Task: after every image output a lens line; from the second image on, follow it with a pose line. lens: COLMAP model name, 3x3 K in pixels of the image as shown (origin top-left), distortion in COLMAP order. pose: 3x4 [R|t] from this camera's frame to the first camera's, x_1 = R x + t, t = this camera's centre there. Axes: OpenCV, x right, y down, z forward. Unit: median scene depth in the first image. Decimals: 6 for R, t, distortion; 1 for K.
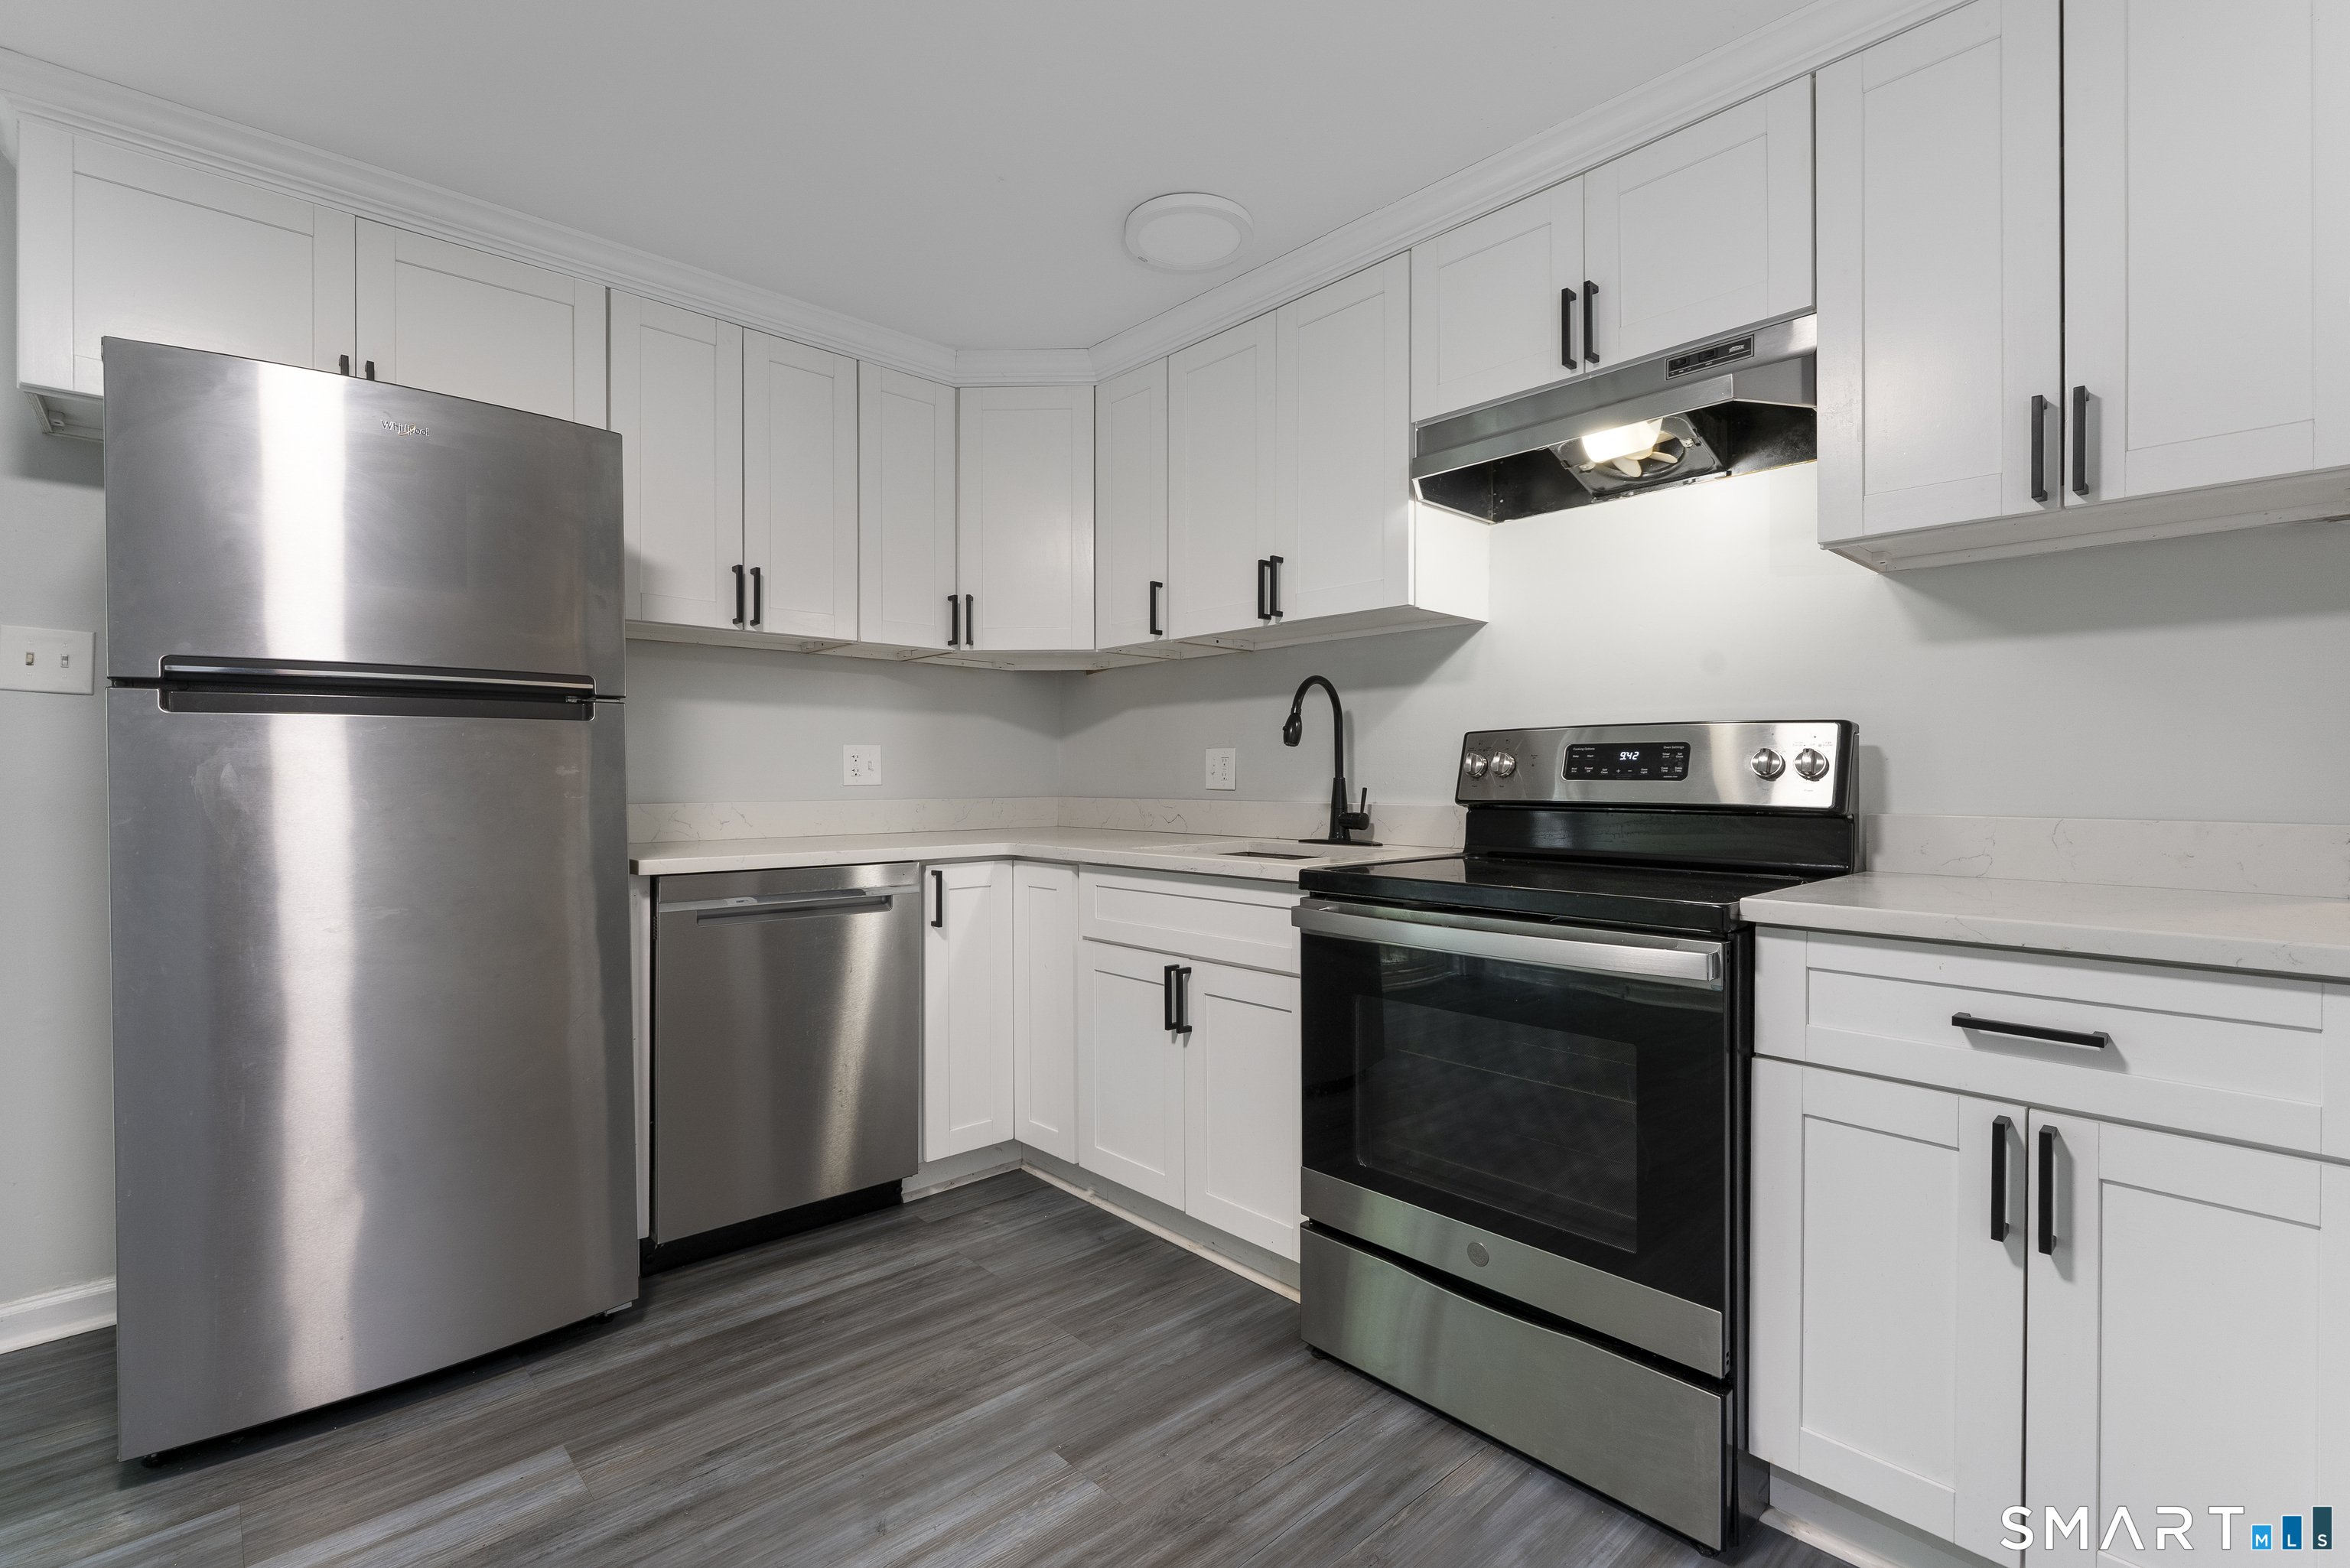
lens RADIAL K [[1047.4, 0, 1175.0], [0, 1047.4, 784.0], [0, 0, 1]] dist [-0.001106, -0.000262]
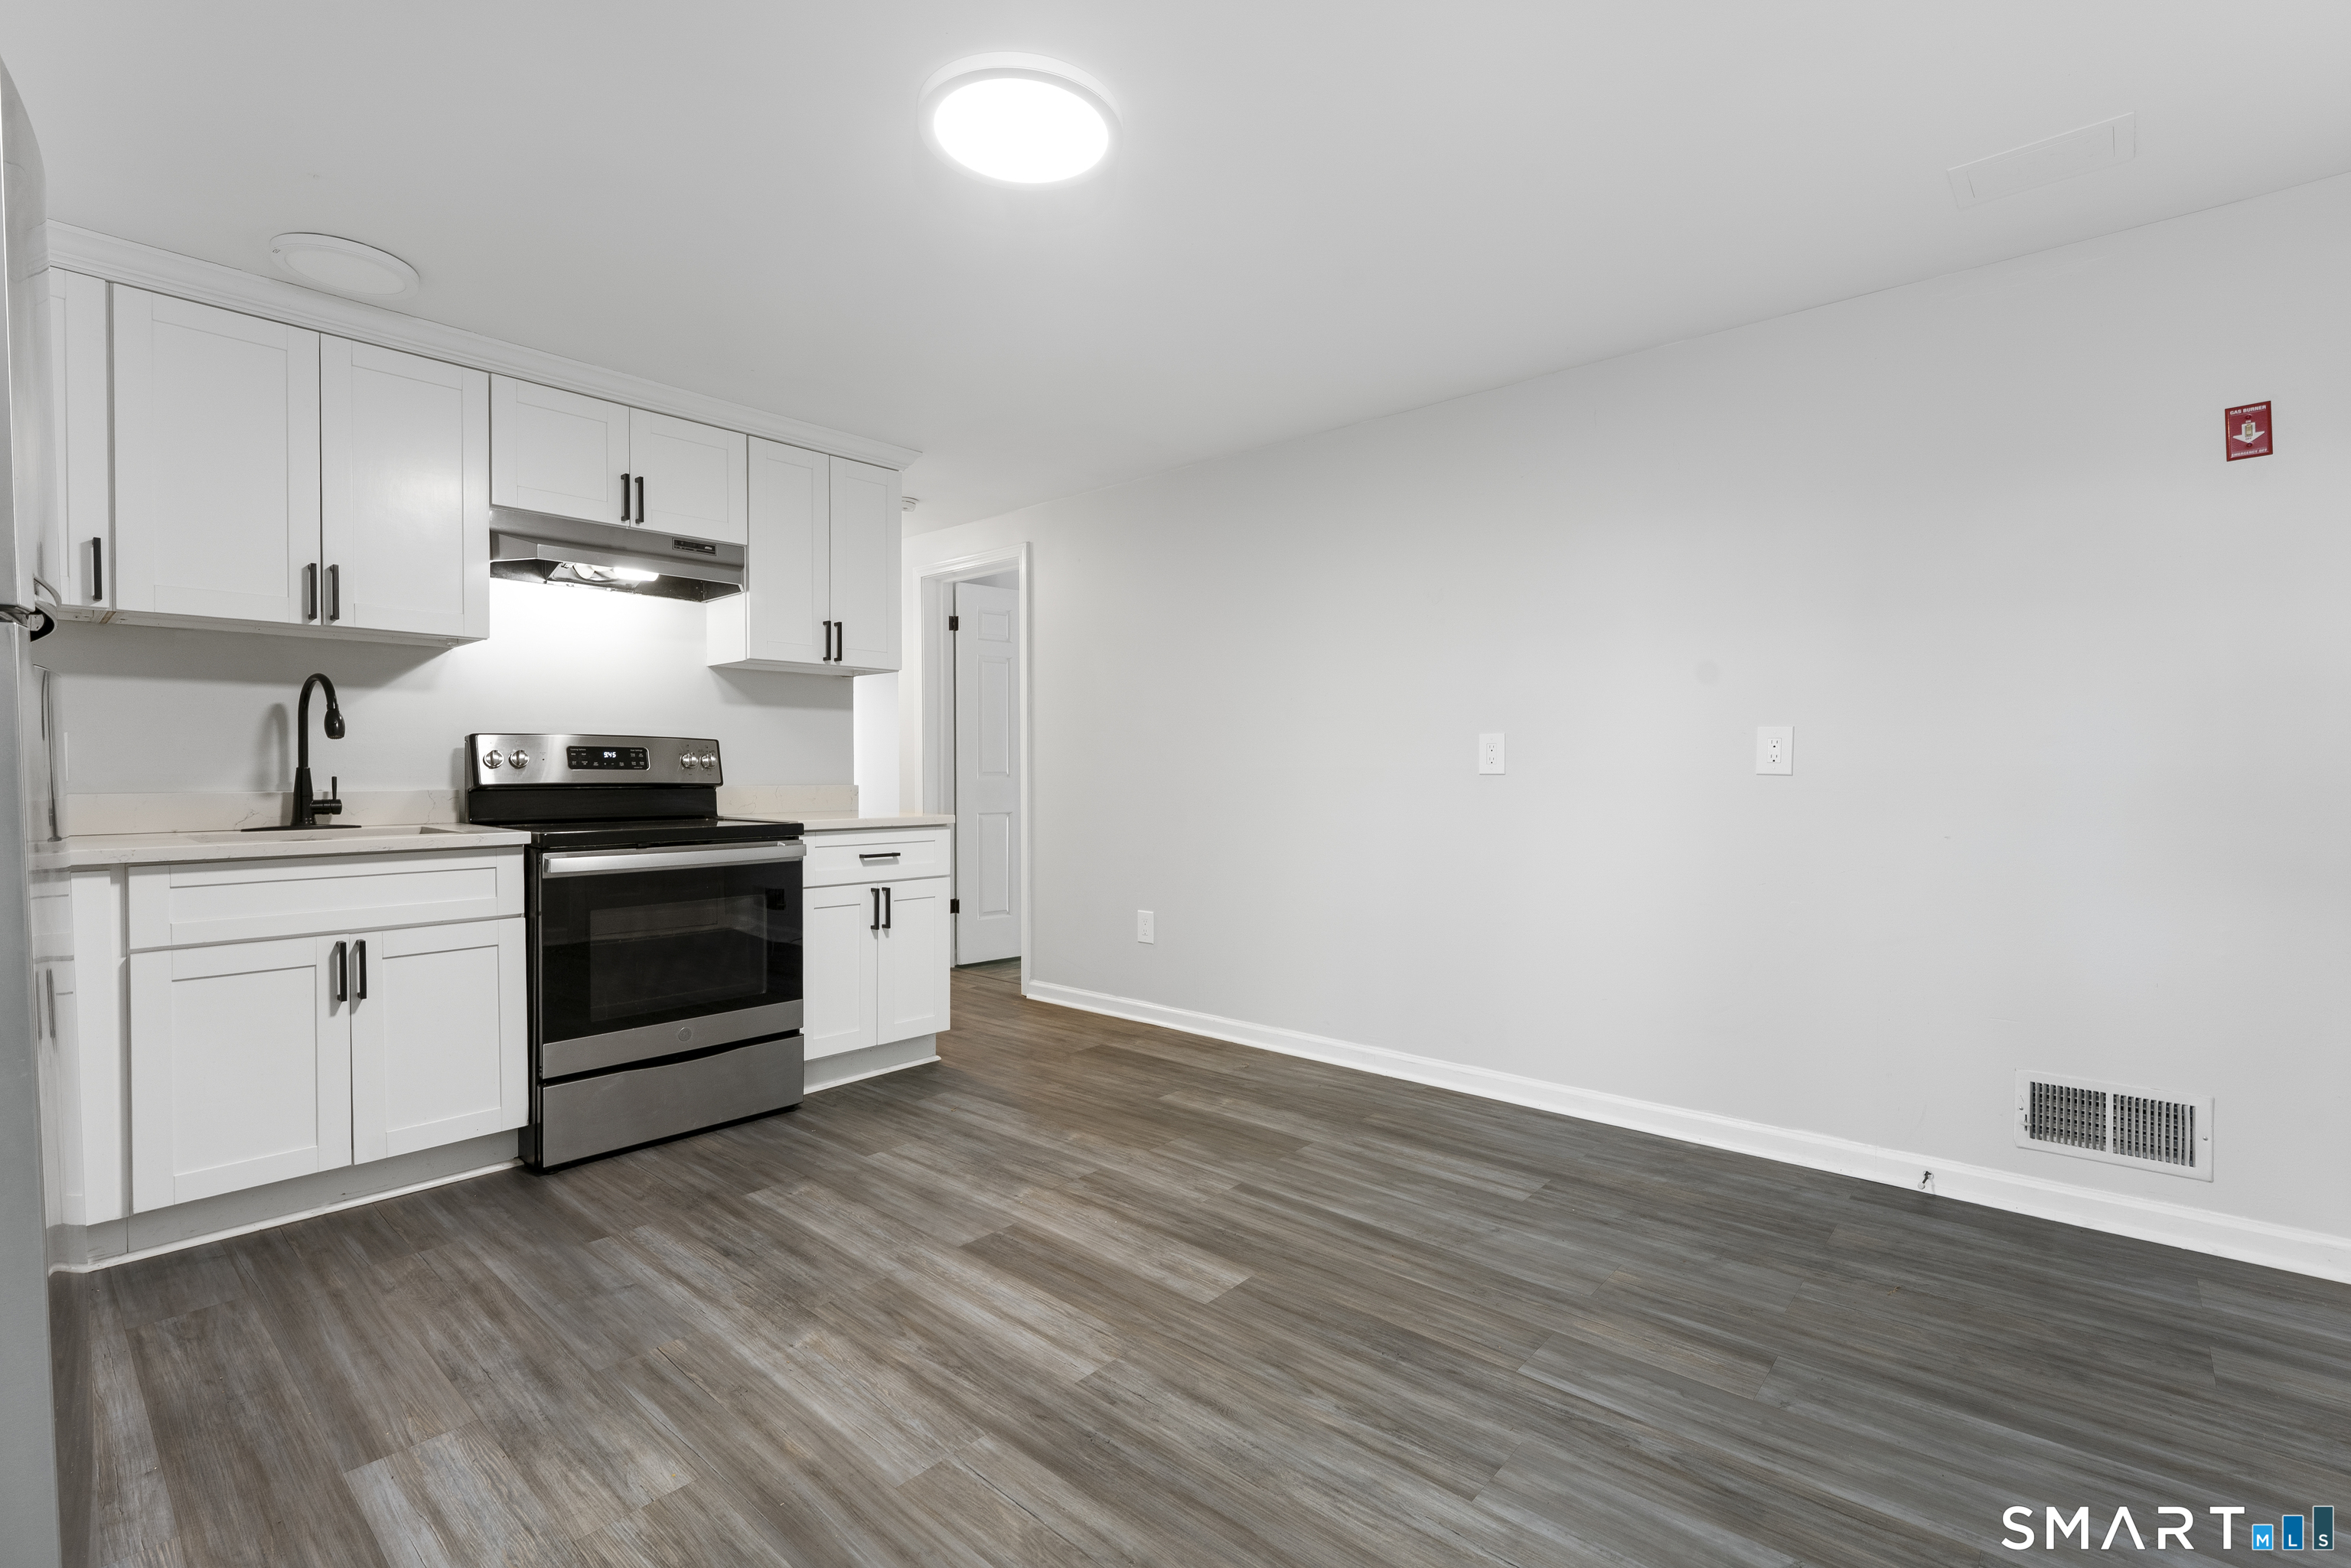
lens RADIAL K [[1053.3, 0, 1175.5], [0, 1053.3, 784.0], [0, 0, 1]] dist [-0.001865, -0.000119]
pose [[-0.095216, -0.015344, 0.995338, -1.289992], [0.004482, 0.999864, 0.015842, -0.003039], [-0.995447, 0.005970, -0.095135, 0.272252]]
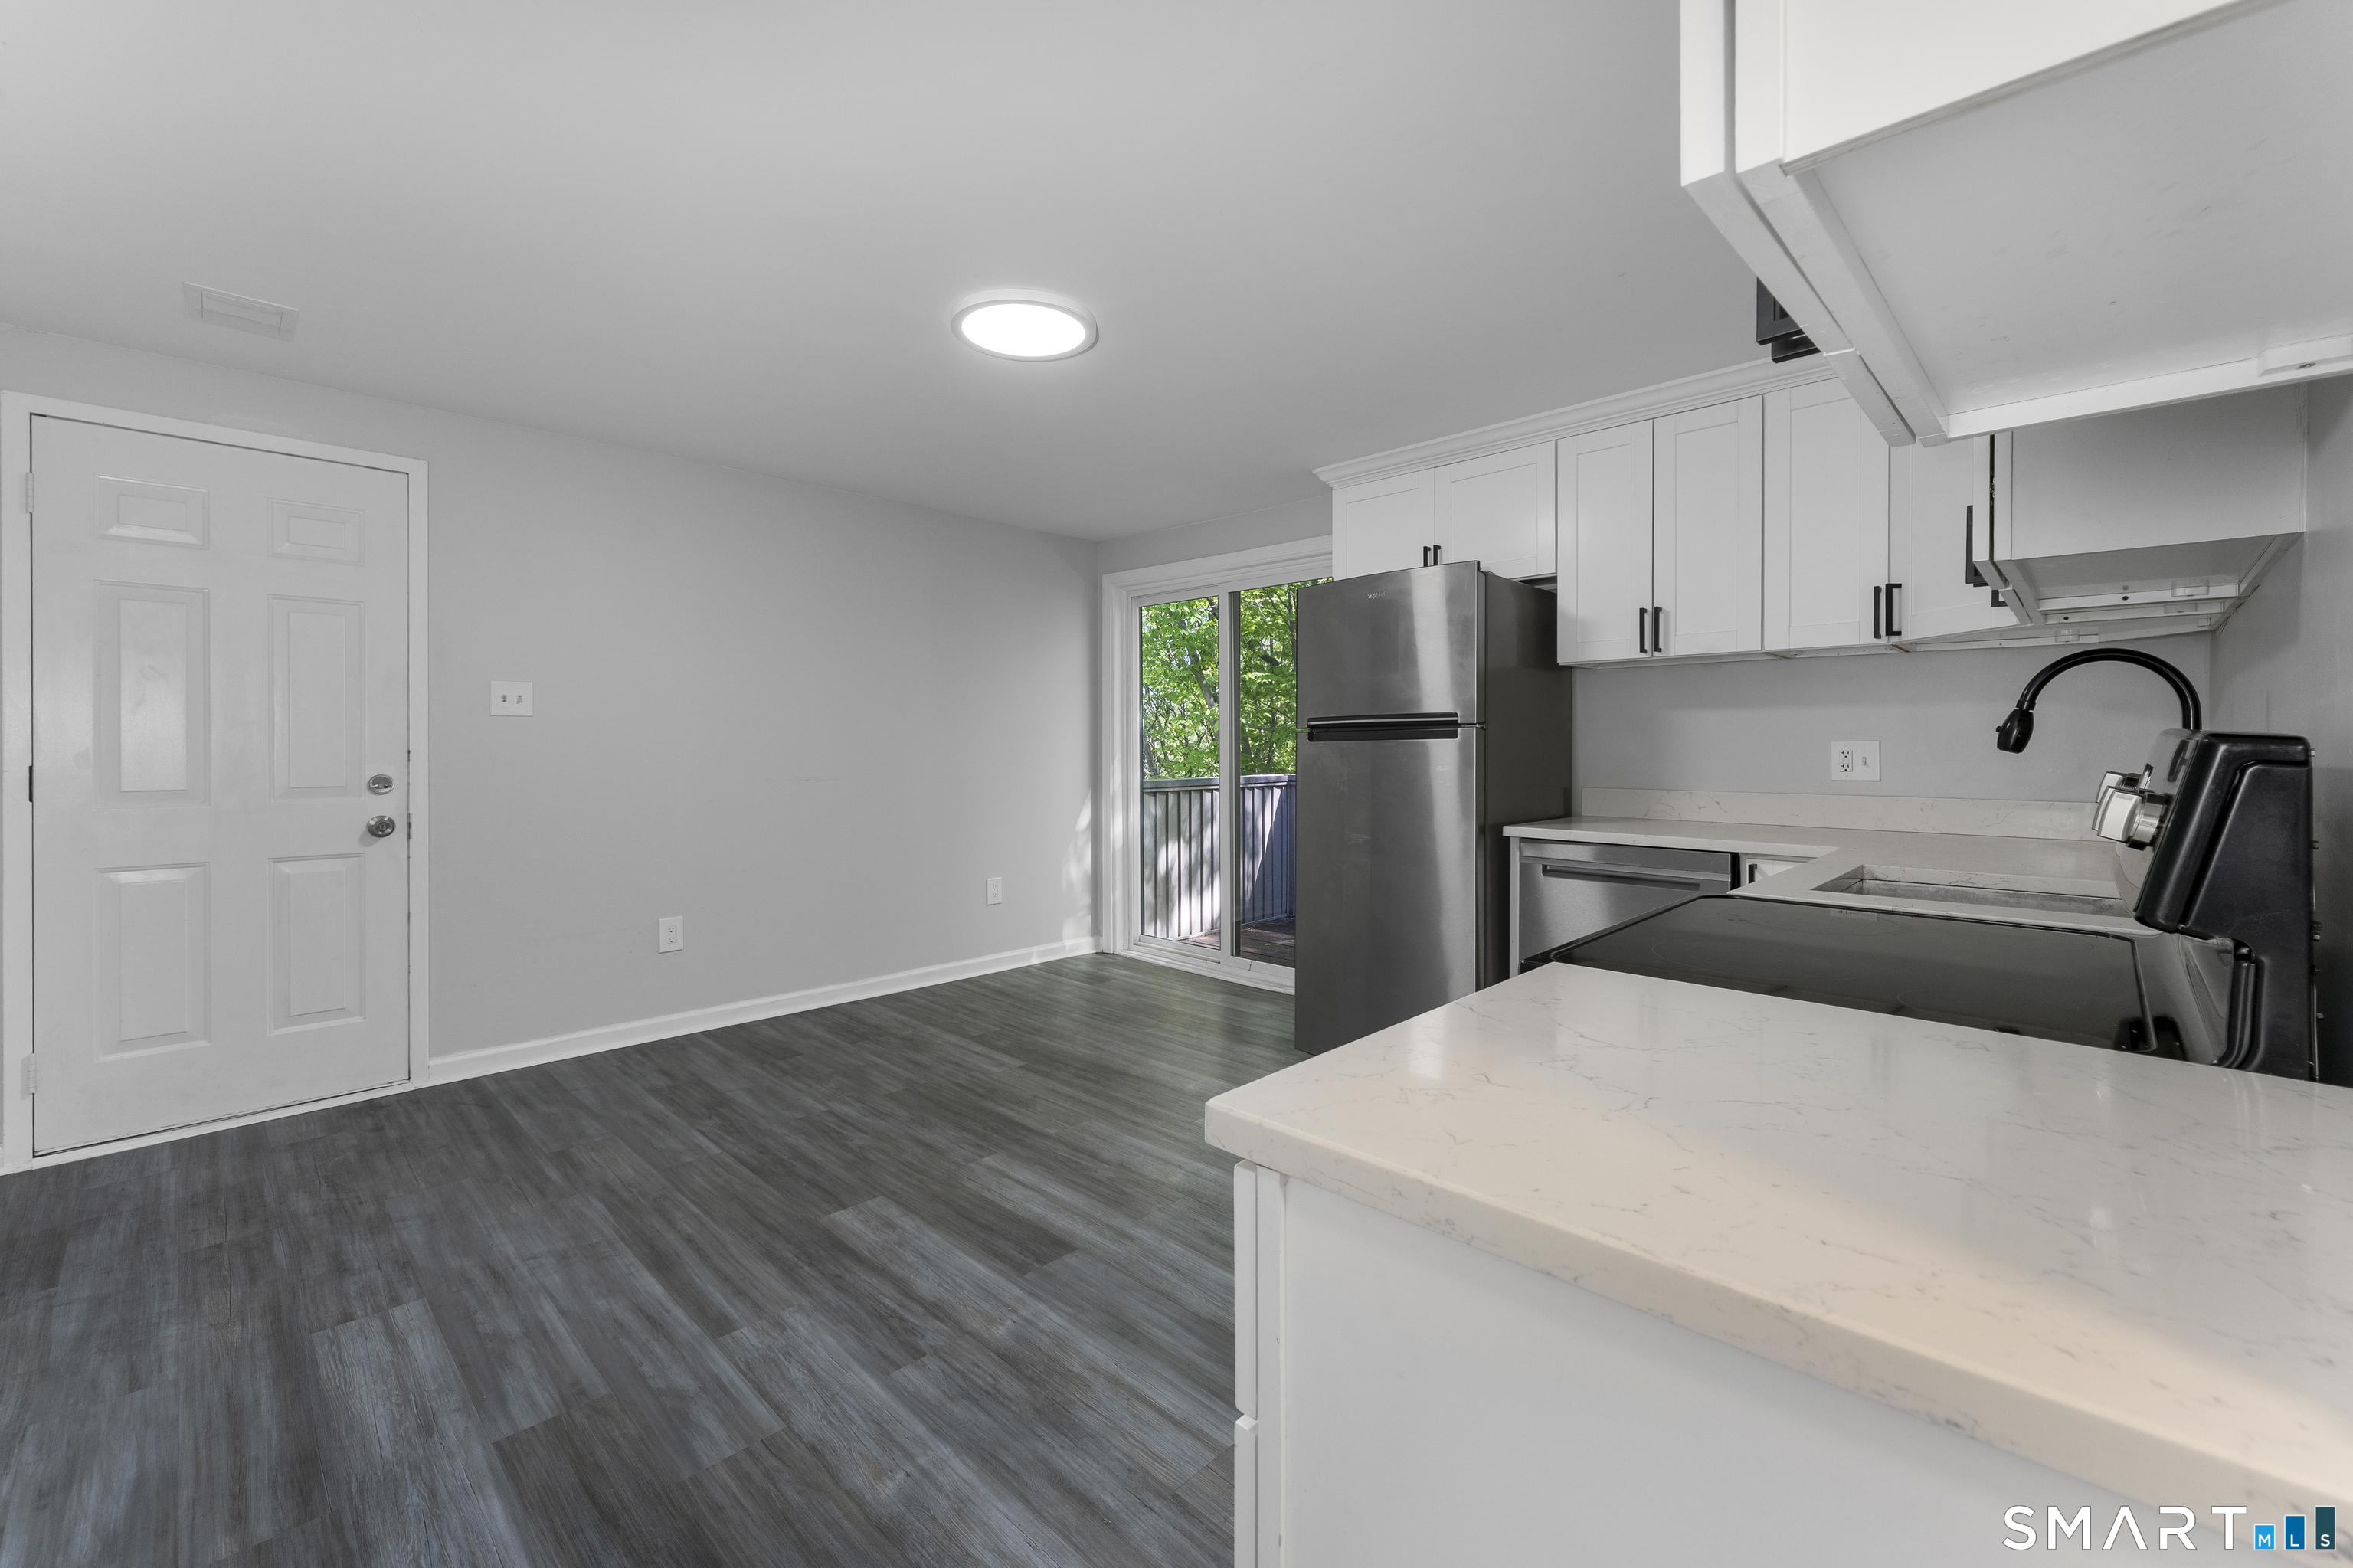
lens RADIAL K [[964.8, 0, 1179.7], [0, 964.8, 756.2], [0, 0, 1]] dist [0.000941, -0.000160]
pose [[0.051581, 0.012274, -0.998593, 0.918119], [-0.004496, 0.999917, 0.012058, -0.047241], [0.998659, 0.003868, 0.051632, 0.454899]]
